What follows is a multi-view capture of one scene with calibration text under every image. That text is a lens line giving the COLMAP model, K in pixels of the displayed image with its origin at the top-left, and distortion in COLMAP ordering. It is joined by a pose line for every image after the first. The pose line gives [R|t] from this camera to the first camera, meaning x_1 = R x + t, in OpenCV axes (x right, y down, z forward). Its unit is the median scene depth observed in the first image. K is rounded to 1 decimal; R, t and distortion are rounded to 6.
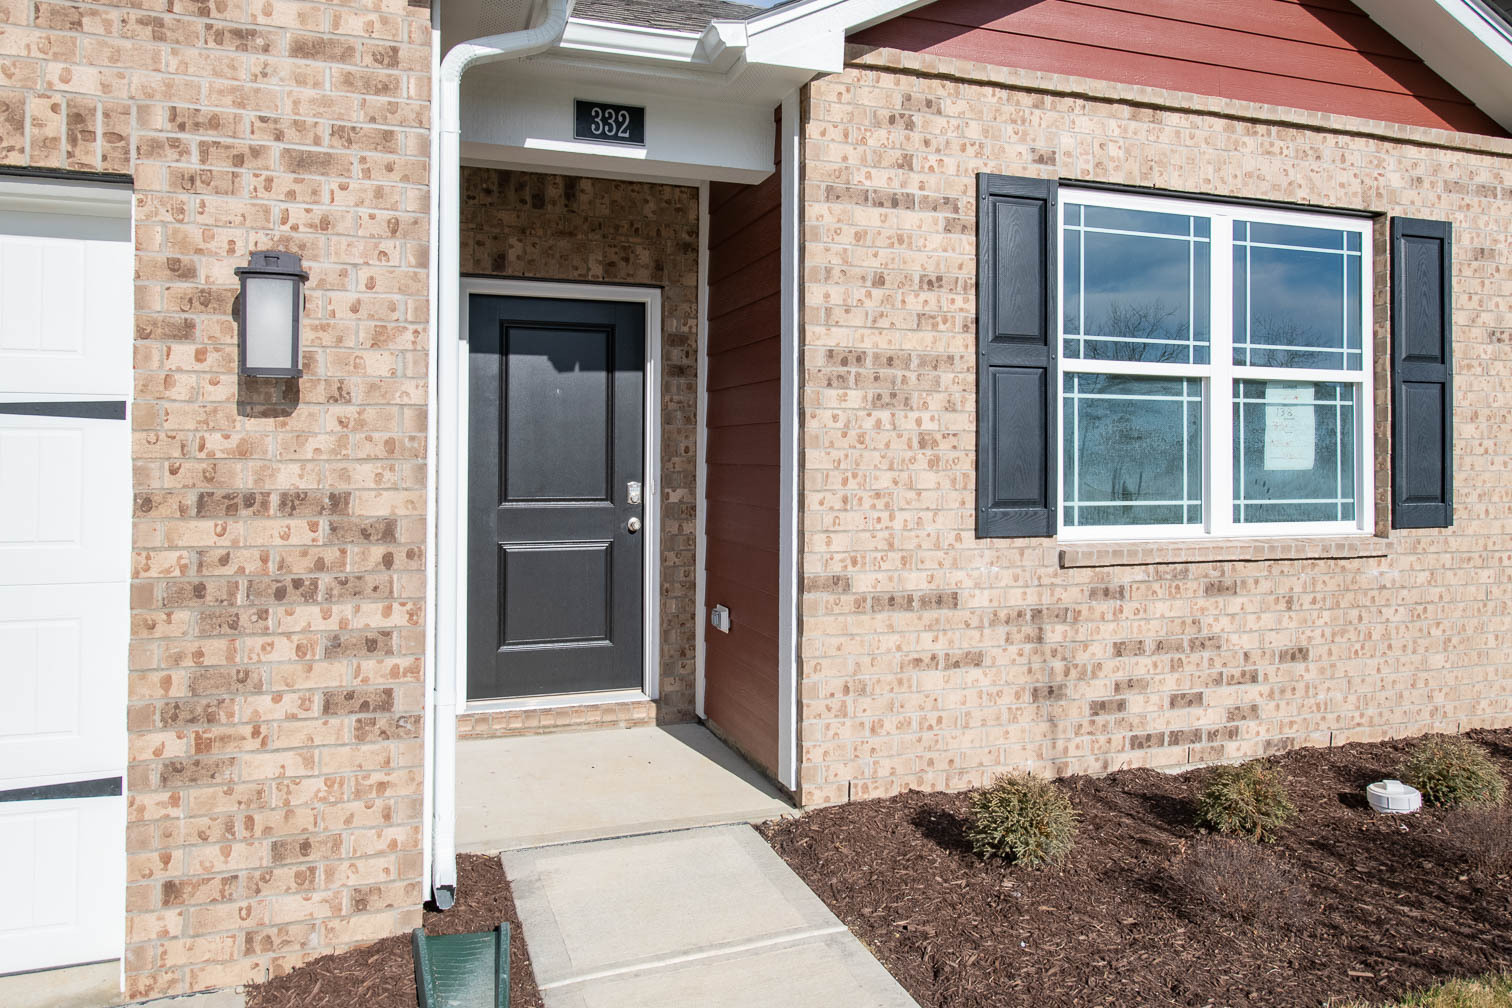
lens RADIAL K [[1055.1, 0, 755.5], [0, 1055.1, 439.8], [0, 0, 1]] dist [0.004455, 0.000642]
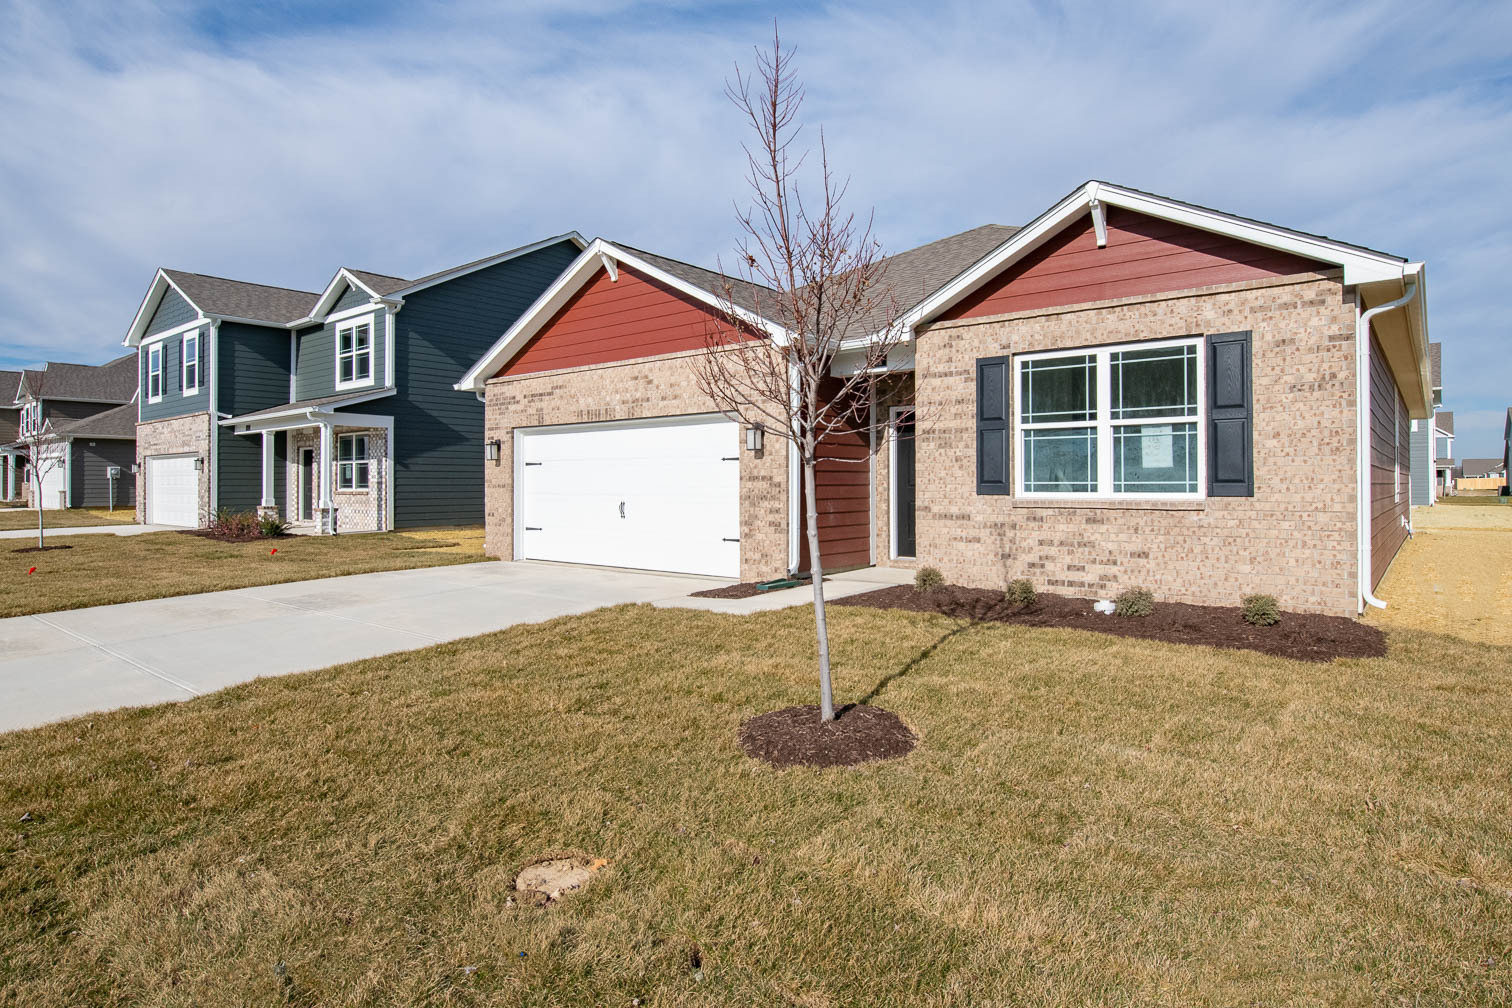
lens RADIAL K [[819.7, 0, 755.6], [0, 819.7, 480.8], [0, 0, 1]] dist [-0.000116, 0.000040]
pose [[0.524292, -0.009695, -0.851483, 1.547499], [0.017310, 0.999850, -0.000726, 0.045129], [0.851362, -0.014359, 0.524381, -0.523313]]
